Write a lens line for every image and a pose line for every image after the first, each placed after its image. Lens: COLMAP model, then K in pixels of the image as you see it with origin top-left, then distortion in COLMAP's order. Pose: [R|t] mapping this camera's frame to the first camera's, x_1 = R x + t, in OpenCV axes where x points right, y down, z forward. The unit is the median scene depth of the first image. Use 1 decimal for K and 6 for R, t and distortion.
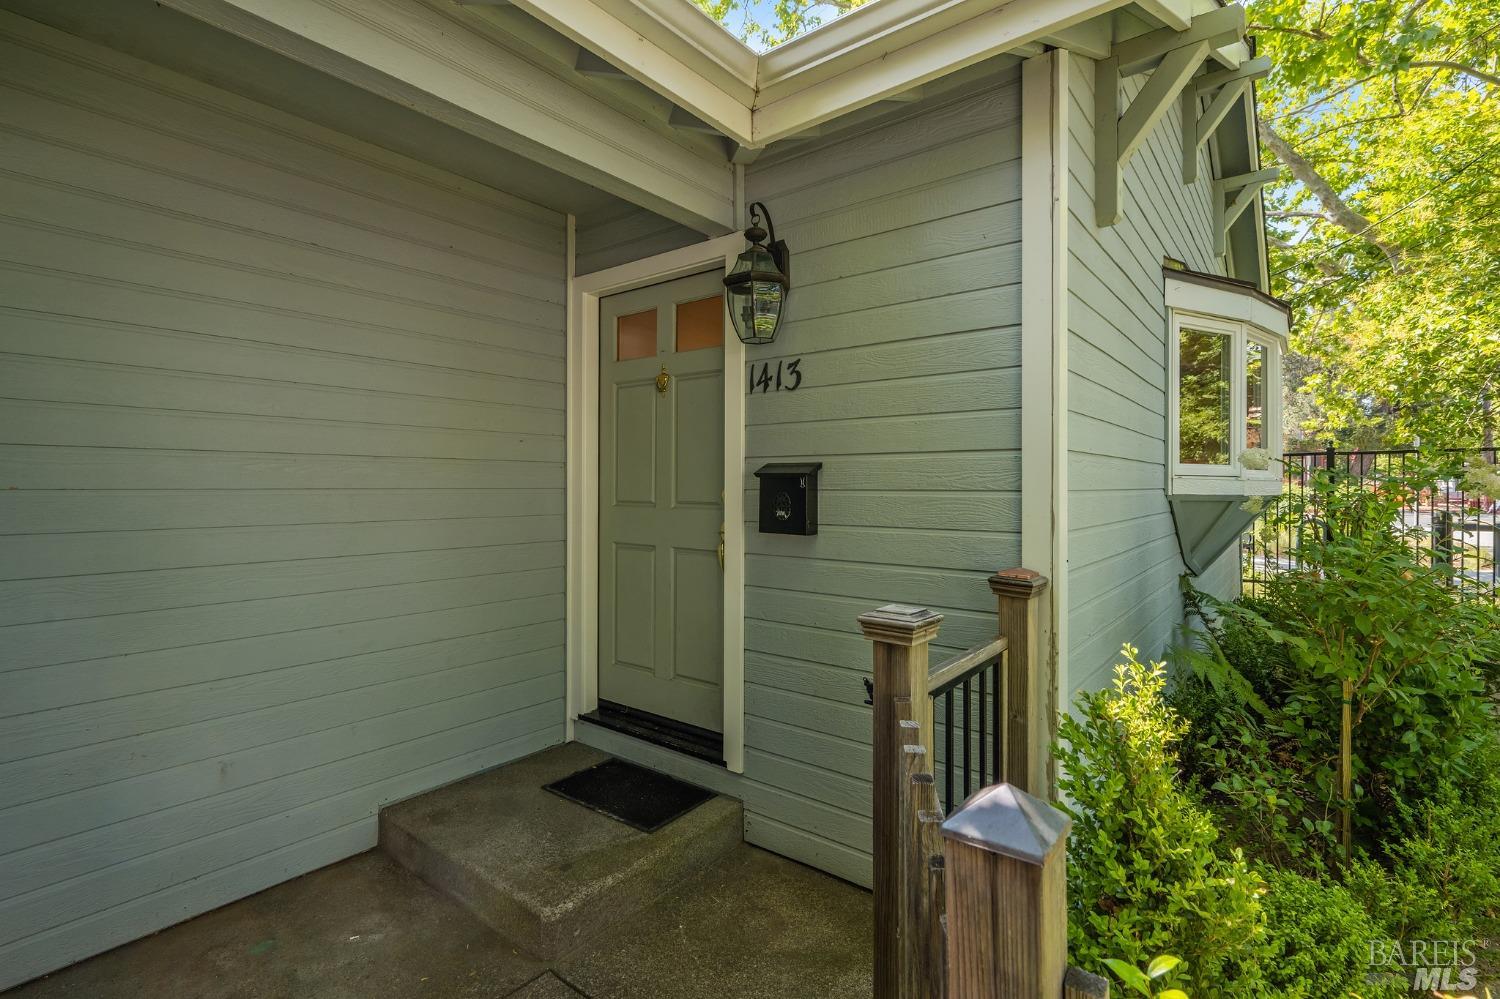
lens RADIAL K [[699.4, 0, 749.1], [0, 699.4, 492.9], [0, 0, 1]] dist [0.003335, -0.001612]
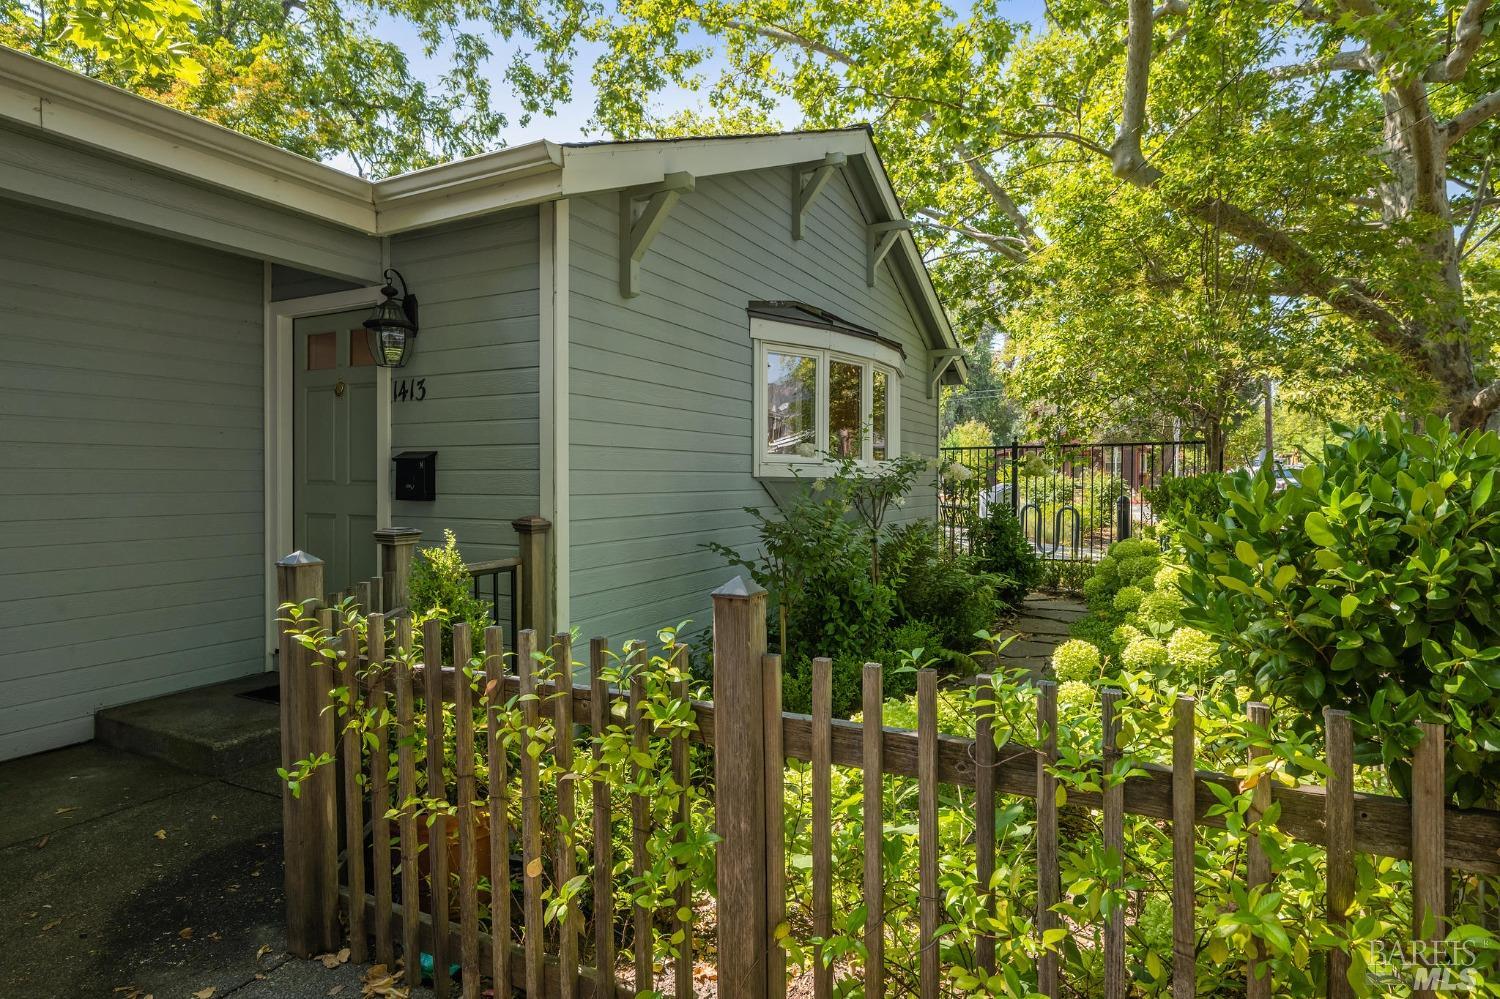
lens RADIAL K [[800.7, 0, 752.0], [0, 800.7, 492.5], [0, 0, 1]] dist [-0.003411, 0.003464]
pose [[0.982297, -0.002748, 0.187308, 0.421380], [0.000946, 0.999952, 0.009708, 0.025749], [-0.187326, -0.009359, 0.982253, -0.735266]]
